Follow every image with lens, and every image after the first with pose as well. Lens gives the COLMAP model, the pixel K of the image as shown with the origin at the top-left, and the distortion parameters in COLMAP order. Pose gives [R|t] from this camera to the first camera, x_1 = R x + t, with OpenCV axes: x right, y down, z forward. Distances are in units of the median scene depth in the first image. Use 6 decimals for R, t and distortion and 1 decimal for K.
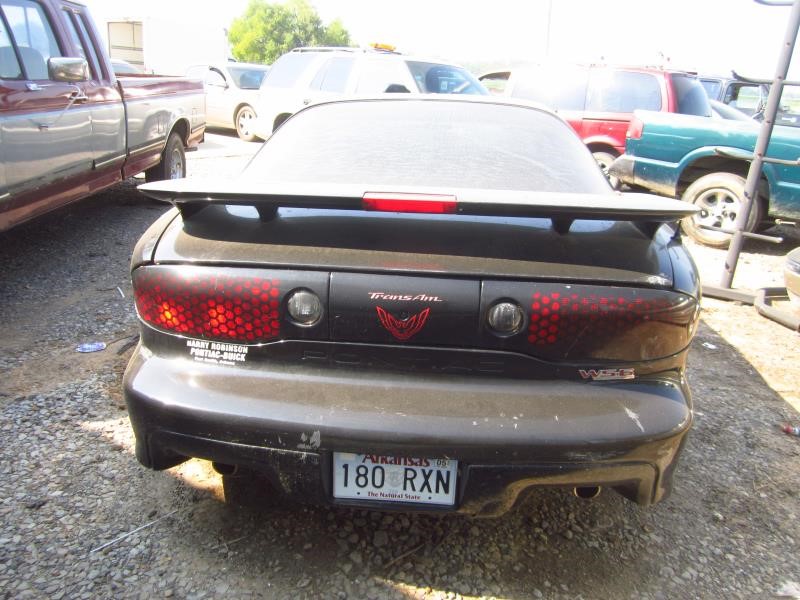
lens RADIAL K [[654.9, 0, 403.4], [0, 654.9, 299.9], [0, 0, 1]] dist [-0.016706, -0.001791]
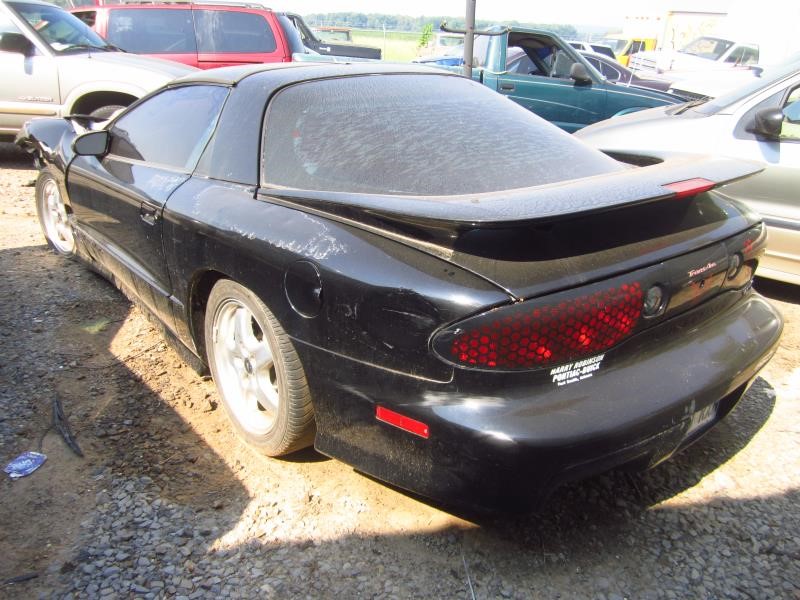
lens RADIAL K [[654.9, 0, 403.1], [0, 654.9, 301.4], [0, 0, 1]] dist [-0.016706, -0.001791]
pose [[0.723038, -0.268377, 0.636545, -0.806263], [0.198501, 0.963305, 0.180670, -0.187038], [-0.661675, -0.004277, 0.749779, 0.329978]]
